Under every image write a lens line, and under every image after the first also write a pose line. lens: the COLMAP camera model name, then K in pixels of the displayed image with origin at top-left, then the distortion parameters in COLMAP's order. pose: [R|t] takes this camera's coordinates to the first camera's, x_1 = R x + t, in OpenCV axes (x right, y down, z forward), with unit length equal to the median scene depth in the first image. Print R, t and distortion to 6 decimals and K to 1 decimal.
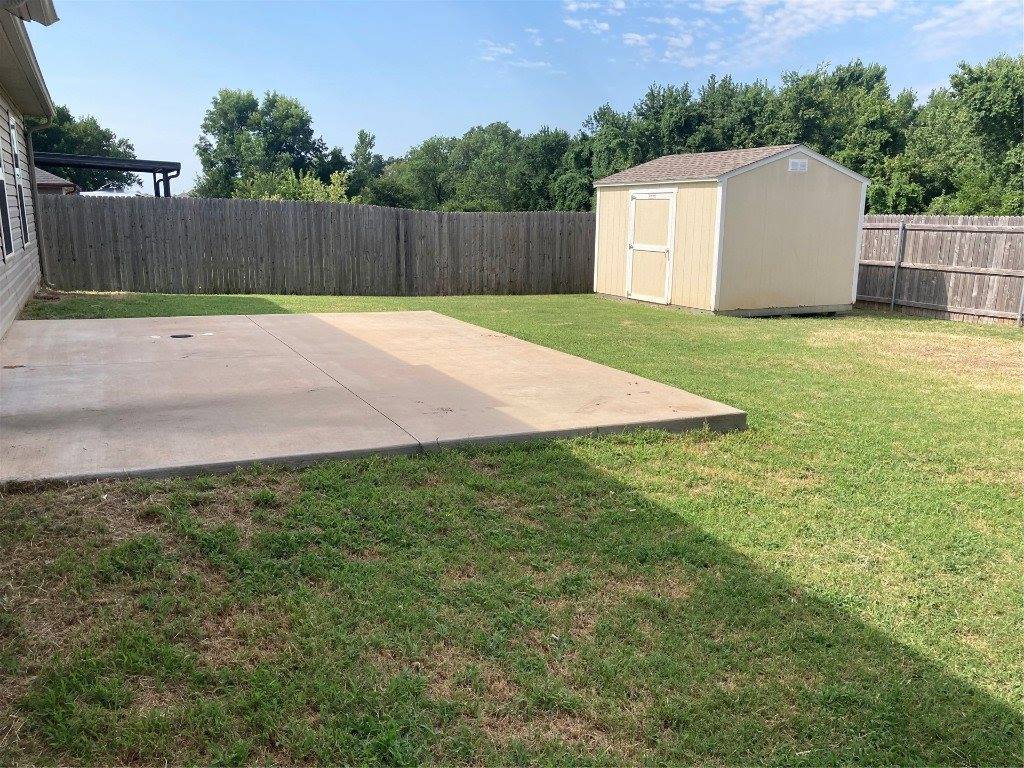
lens RADIAL K [[844.5, 0, 493.4], [0, 844.5, 381.6], [0, 0, 1]] dist [0.029947, -0.026598]
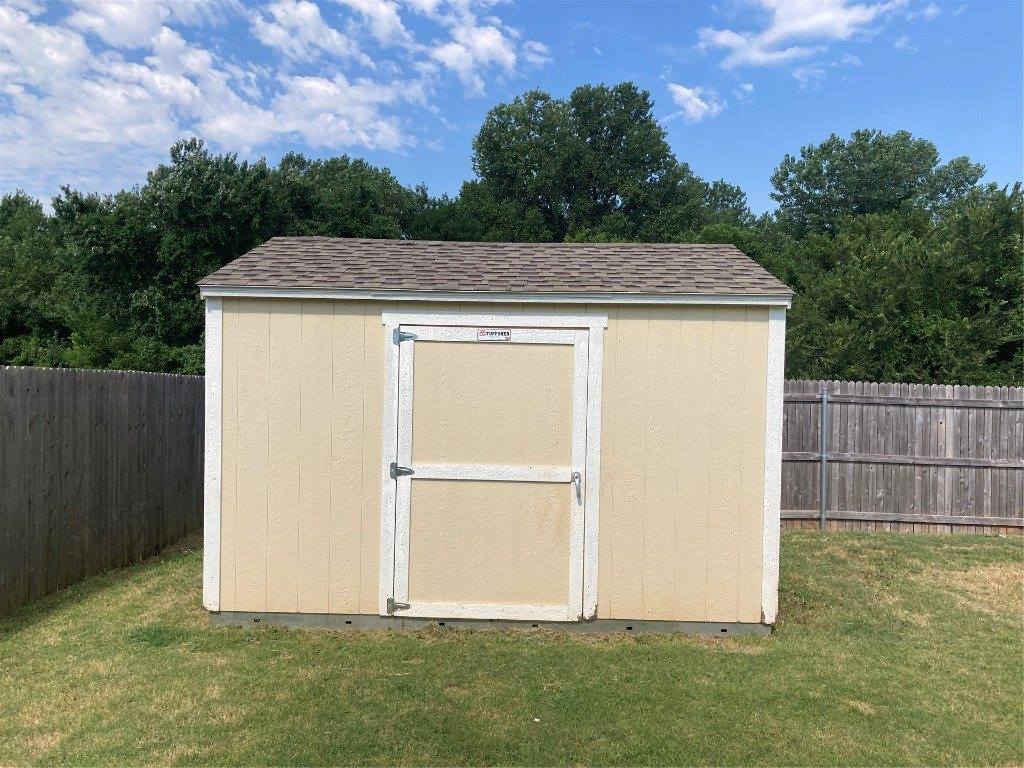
lens RADIAL K [[844.5, 0, 507.2], [0, 844.5, 384.0], [0, 0, 1]] dist [0.029947, -0.026598]
pose [[0.414279, -0.018739, 0.909957, -0.160922], [0.165393, 0.984692, -0.055021, -0.196408], [-0.894996, 0.173295, 0.411037, 0.943642]]
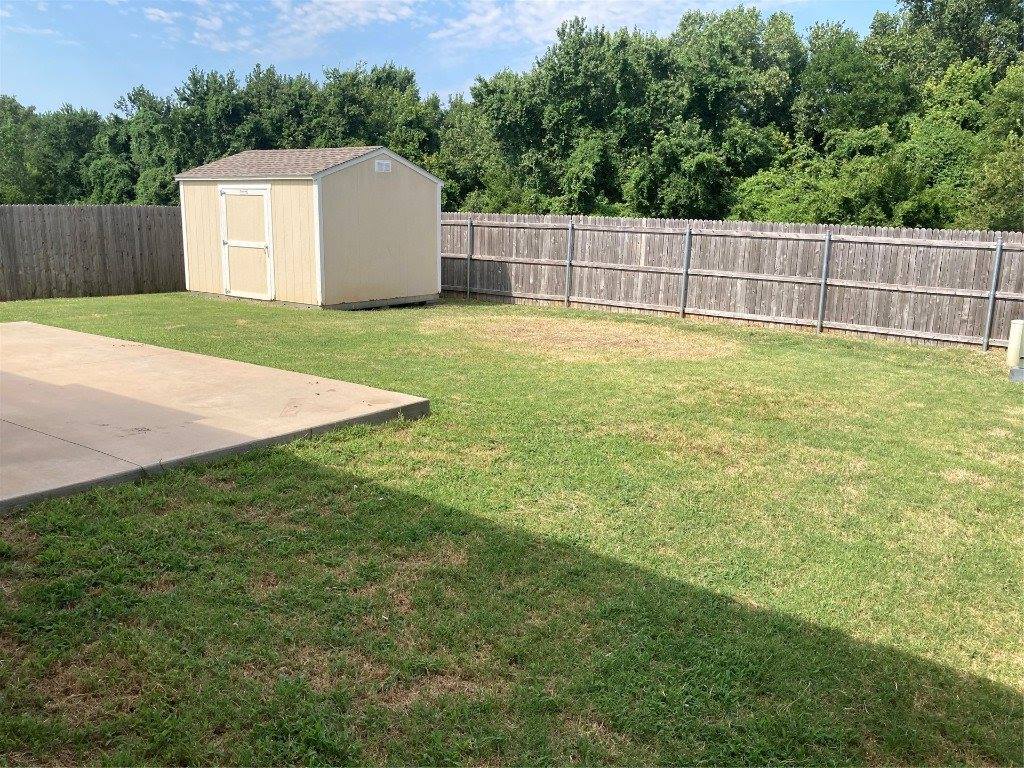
lens RADIAL K [[844.5, 0, 494.9], [0, 844.5, 392.6], [0, 0, 1]] dist [0.029947, -0.026598]
pose [[0.872023, -0.098921, 0.479365, -0.060733], [0.087598, 0.995093, 0.045995, -0.006279], [-0.481562, 0.001883, 0.876410, -0.009291]]
